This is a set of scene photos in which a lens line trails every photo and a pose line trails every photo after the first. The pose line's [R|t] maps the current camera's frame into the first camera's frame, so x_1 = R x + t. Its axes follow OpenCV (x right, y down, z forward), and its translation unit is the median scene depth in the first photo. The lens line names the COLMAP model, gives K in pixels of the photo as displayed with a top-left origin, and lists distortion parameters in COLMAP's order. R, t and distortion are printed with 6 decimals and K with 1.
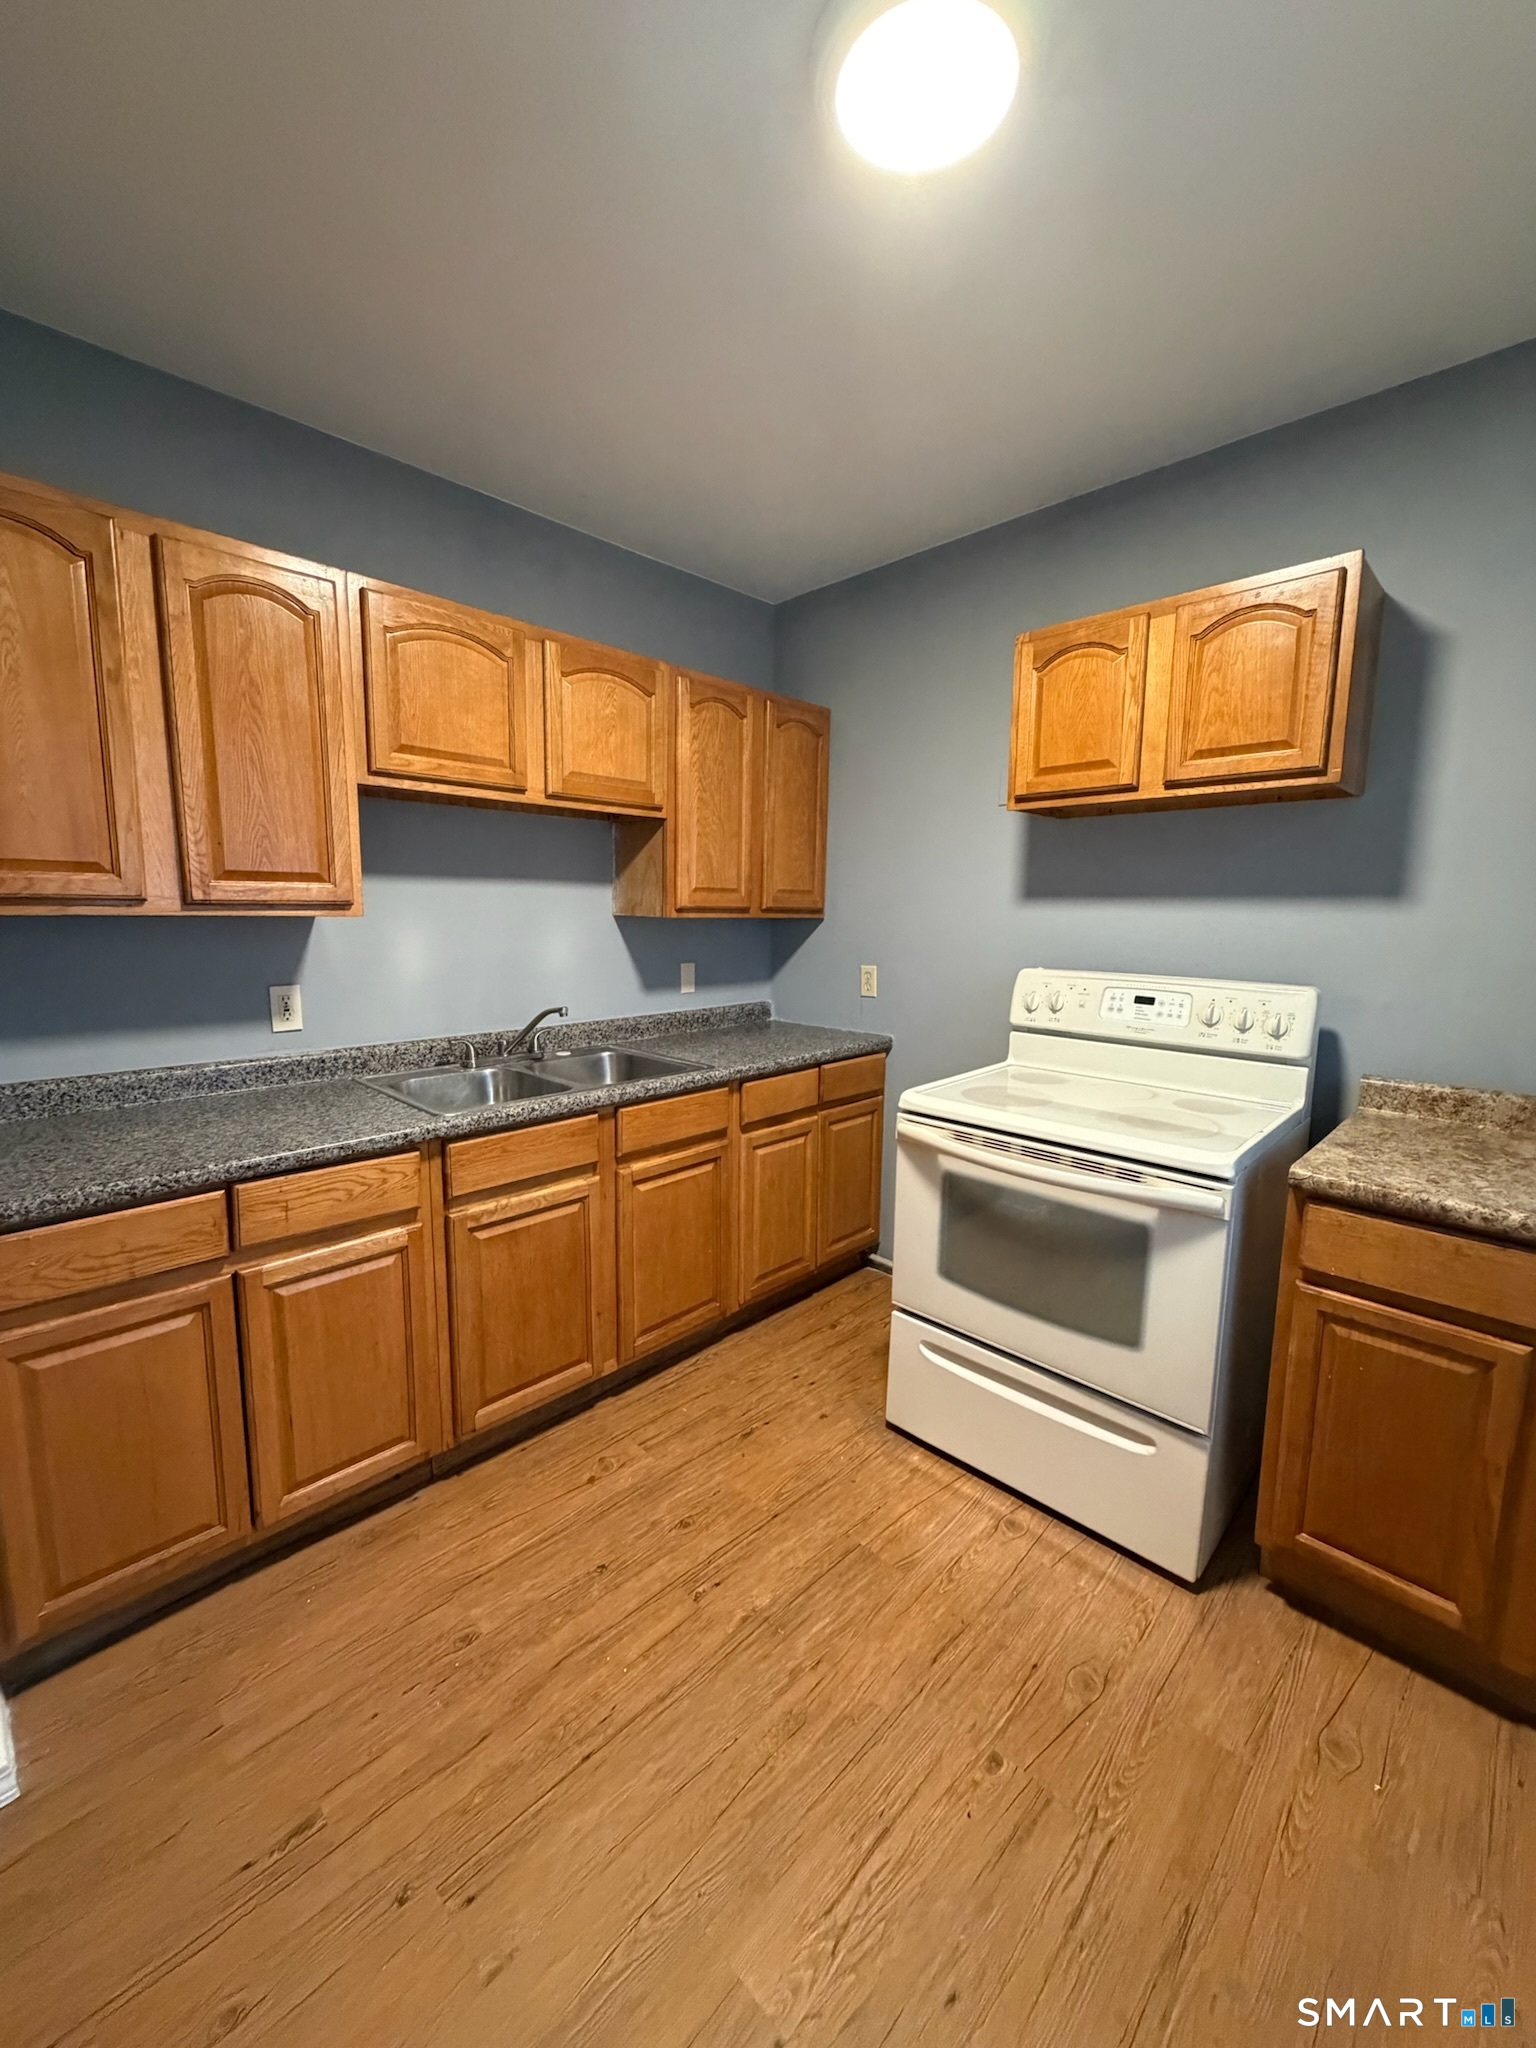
lens RADIAL K [[816.5, 0, 764.8], [0, 816.5, 1017.9], [0, 0, 1]] dist [-0.000869, 0.000179]
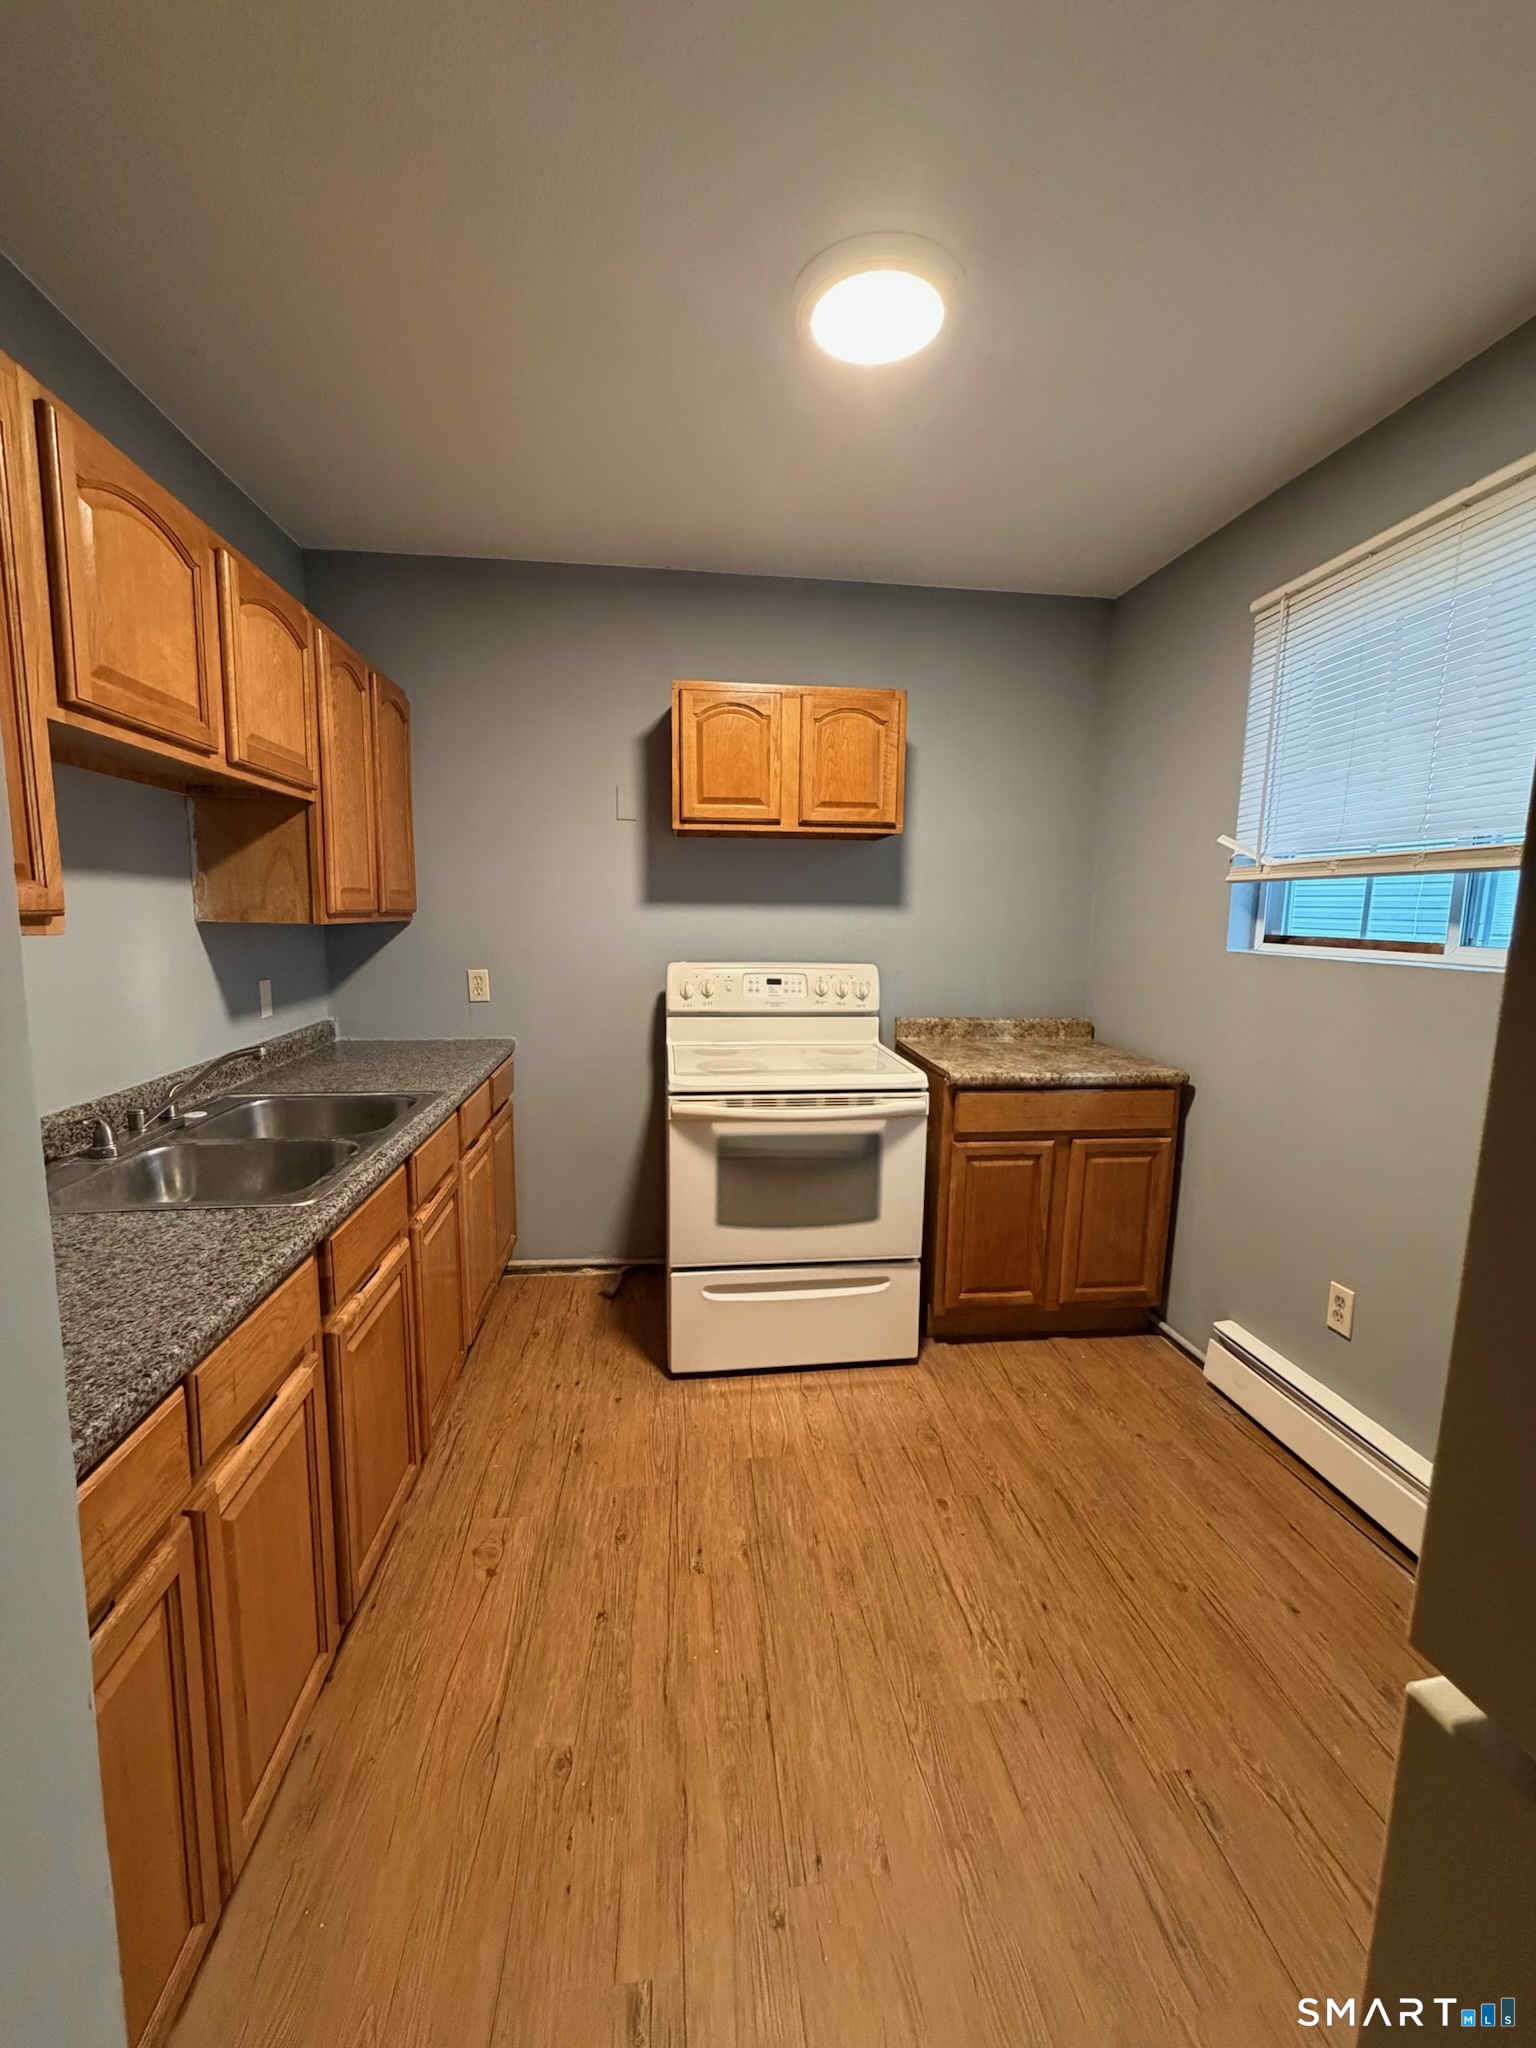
lens RADIAL K [[816.5, 0, 769.1], [0, 816.5, 1017.3], [0, 0, 1]] dist [-0.000869, 0.000179]
pose [[0.620038, -0.105757, 0.777411, -0.690137], [0.098825, 0.993509, 0.056335, -0.046884], [-0.778323, 0.041897, 0.626465, 0.210383]]
